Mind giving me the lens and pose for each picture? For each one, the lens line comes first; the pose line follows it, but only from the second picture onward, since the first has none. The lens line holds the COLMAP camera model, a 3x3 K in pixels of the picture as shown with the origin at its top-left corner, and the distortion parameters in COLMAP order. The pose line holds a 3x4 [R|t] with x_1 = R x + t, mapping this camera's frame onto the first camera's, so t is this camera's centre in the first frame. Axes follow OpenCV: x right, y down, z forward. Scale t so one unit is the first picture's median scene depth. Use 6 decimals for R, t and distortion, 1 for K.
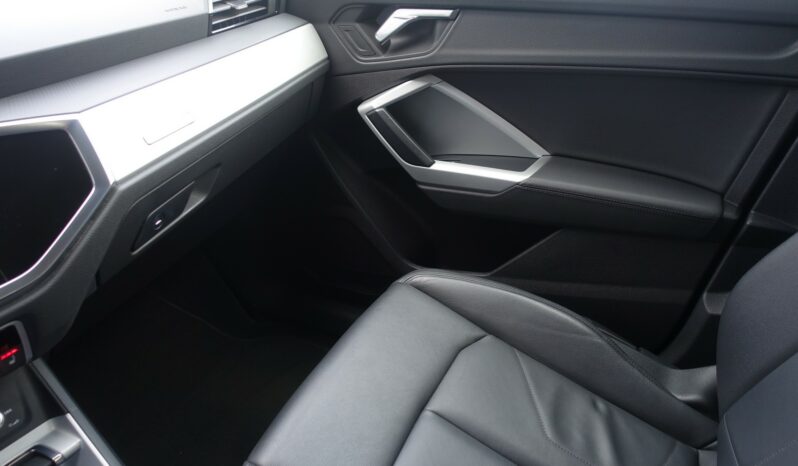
lens RADIAL K [[547.8, 0, 399.0], [0, 547.8, 233.0], [0, 0, 1]] dist [0.004720, 0.001558]
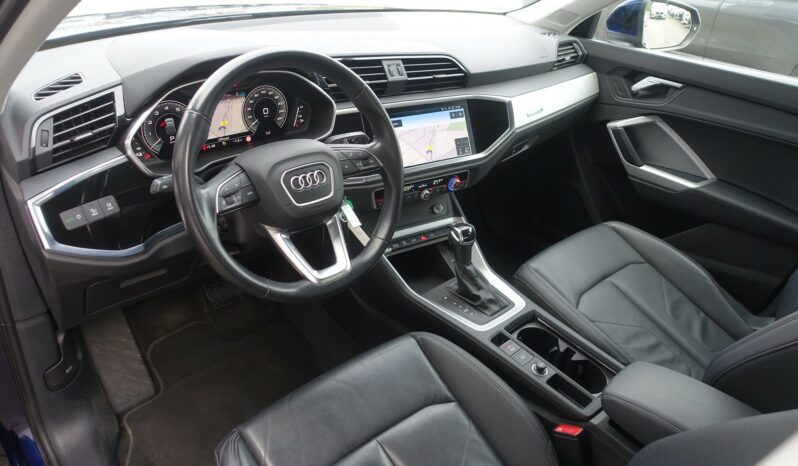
lens RADIAL K [[546.7, 0, 401.6], [0, 546.7, 229.1], [0, 0, 1]] dist [-0.003915, 0.001909]
pose [[0.923026, 0.292541, -0.249886, -0.157337], [-0.297565, 0.954526, 0.018322, 0.271275], [0.243883, 0.057446, 0.968102, -0.883172]]
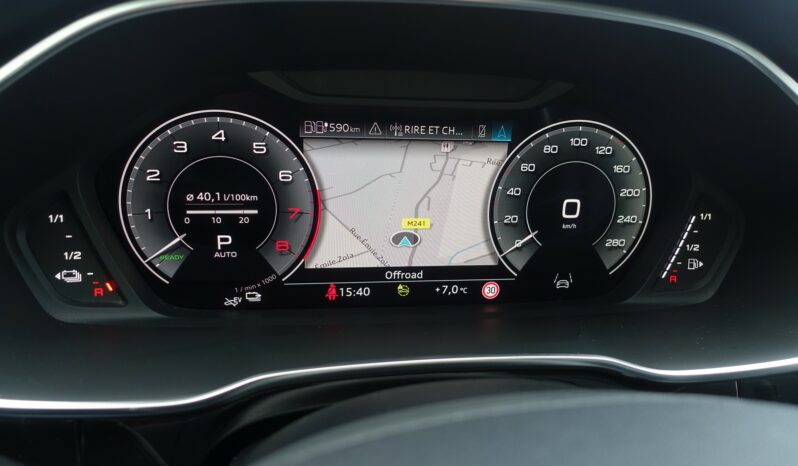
lens RADIAL K [[546.7, 0, 401.6], [0, 546.7, 229.1], [0, 0, 1]] dist [-0.003915, 0.001909]
pose [[0.572772, 0.361186, -0.735851, -0.625961], [-0.498525, 0.866083, 0.037068, 0.183599], [0.650696, 0.345608, 0.676128, -0.082660]]
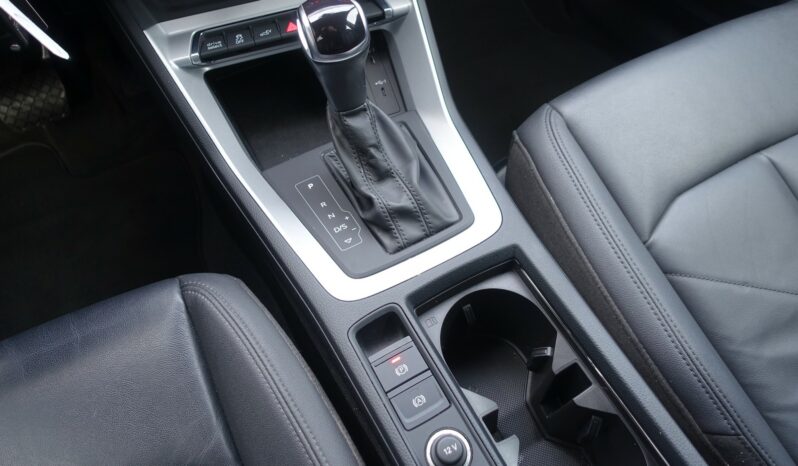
lens RADIAL K [[546.7, 0, 401.6], [0, 546.7, 229.1], [0, 0, 1]] dist [-0.003915, 0.001909]
pose [[0.821933, 0.484247, -0.299885, -0.073643], [-0.310356, 0.822232, 0.477088, 0.160218], [0.477603, -0.299063, 0.826109, 0.051312]]
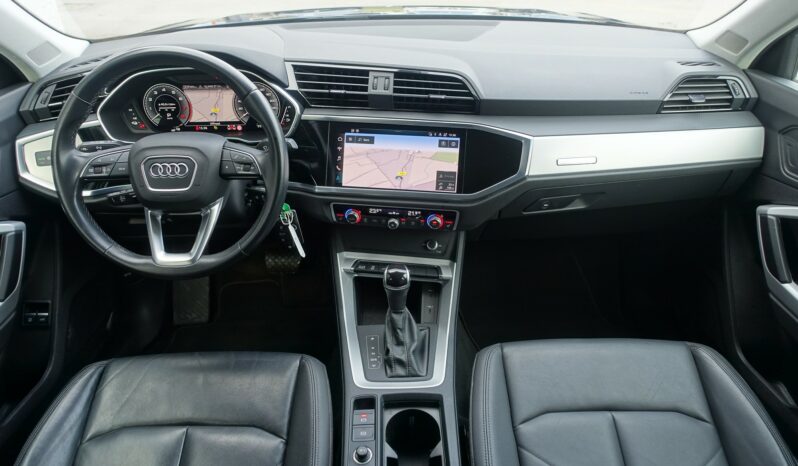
lens RADIAL K [[546.7, 0, 401.6], [0, 546.7, 229.1], [0, 0, 1]] dist [-0.003915, 0.001909]
pose [[0.470605, 0.511983, -0.718613, 0.451502], [-0.478142, 0.832464, 0.279972, -0.160764], [0.741560, 0.211843, 0.636562, -0.300173]]
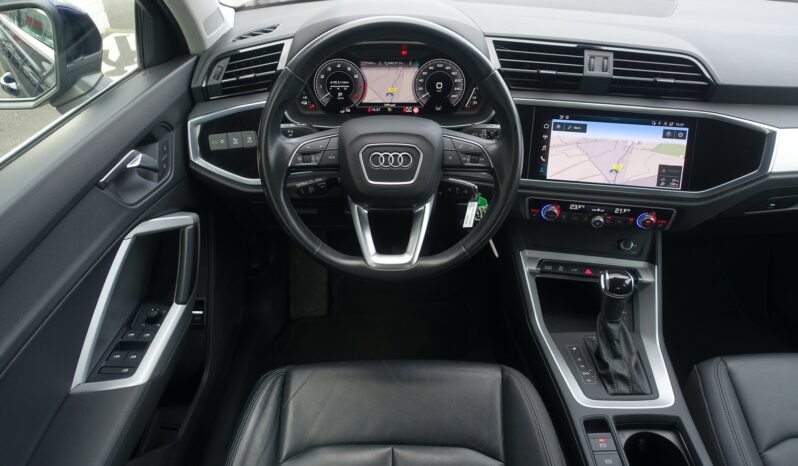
lens RADIAL K [[546.7, 0, 401.6], [0, 546.7, 229.1], [0, 0, 1]] dist [-0.003915, 0.001909]
pose [[0.460471, 0.550360, -0.696470, 0.137472], [-0.493860, 0.810795, 0.314186, 0.050228], [0.737610, 0.199285, 0.645148, -0.545002]]
